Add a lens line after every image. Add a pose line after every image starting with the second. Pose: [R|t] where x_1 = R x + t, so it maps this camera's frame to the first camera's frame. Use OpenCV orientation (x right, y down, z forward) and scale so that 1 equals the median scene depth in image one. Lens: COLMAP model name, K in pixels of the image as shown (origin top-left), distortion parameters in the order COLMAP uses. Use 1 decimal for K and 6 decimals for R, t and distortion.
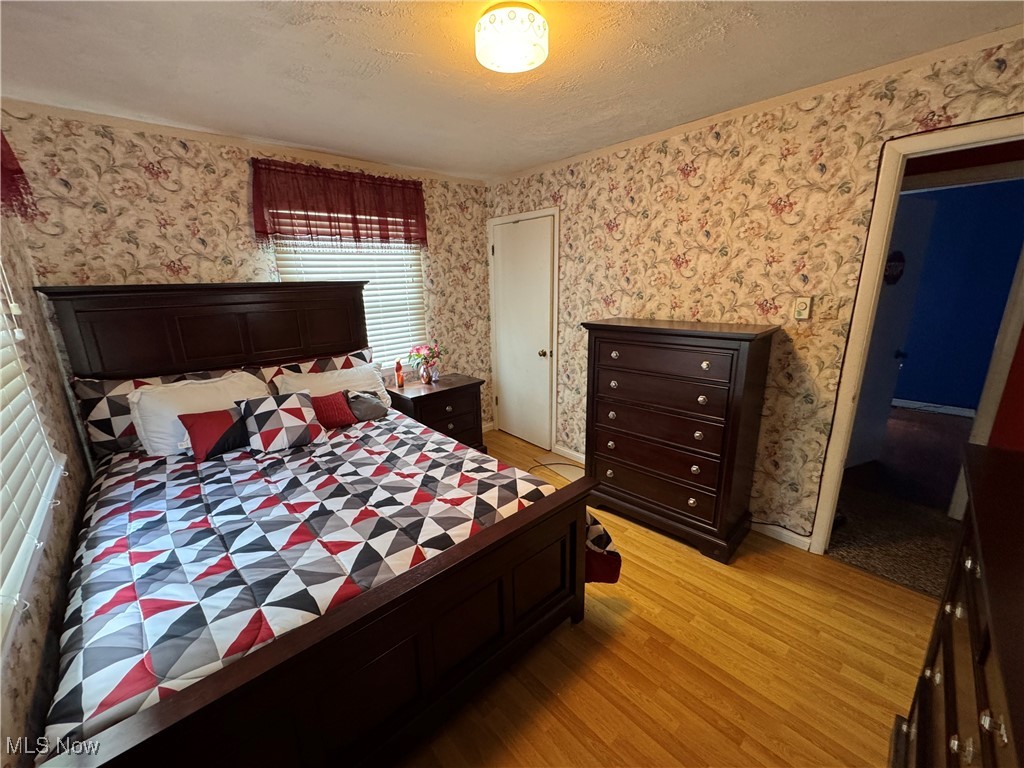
lens RADIAL K [[409.8, 0, 513.4], [0, 409.8, 382.5], [0, 0, 1]] dist [-0.003129, -0.000066]
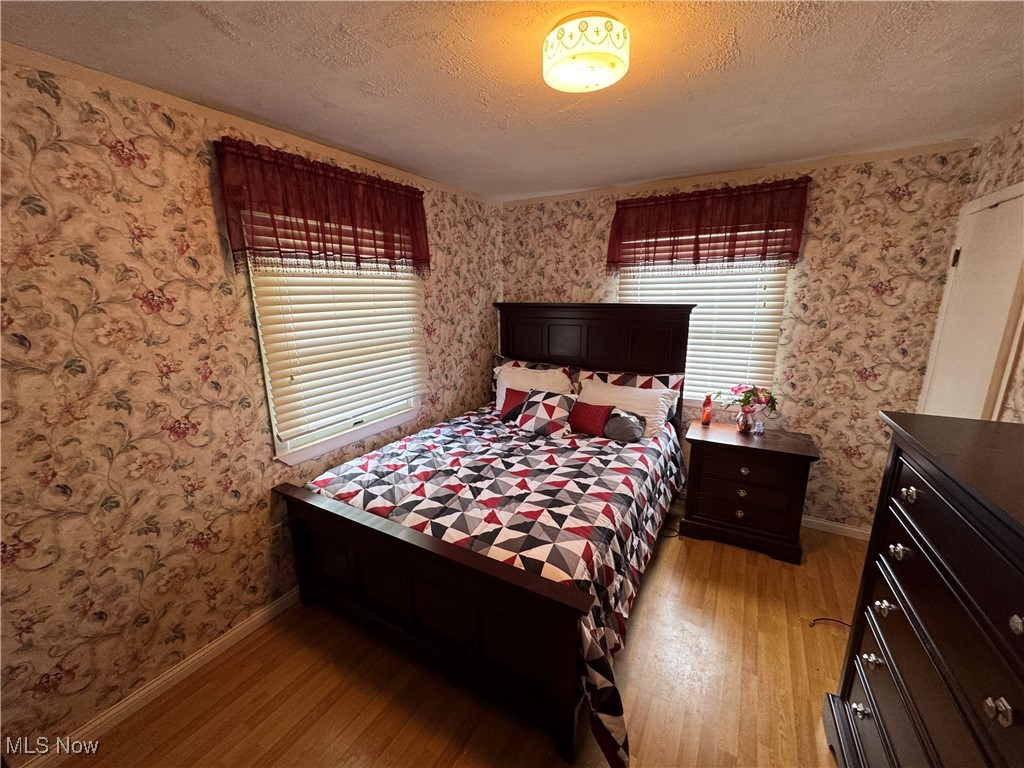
lens RADIAL K [[409.8, 0, 509.6], [0, 409.8, 382.1], [0, 0, 1]] dist [-0.003129, -0.000066]
pose [[0.294618, 0.228261, -0.927953, 0.637831], [-0.227684, 0.959856, 0.163820, -0.201126], [0.928095, 0.163016, 0.334763, 0.481404]]
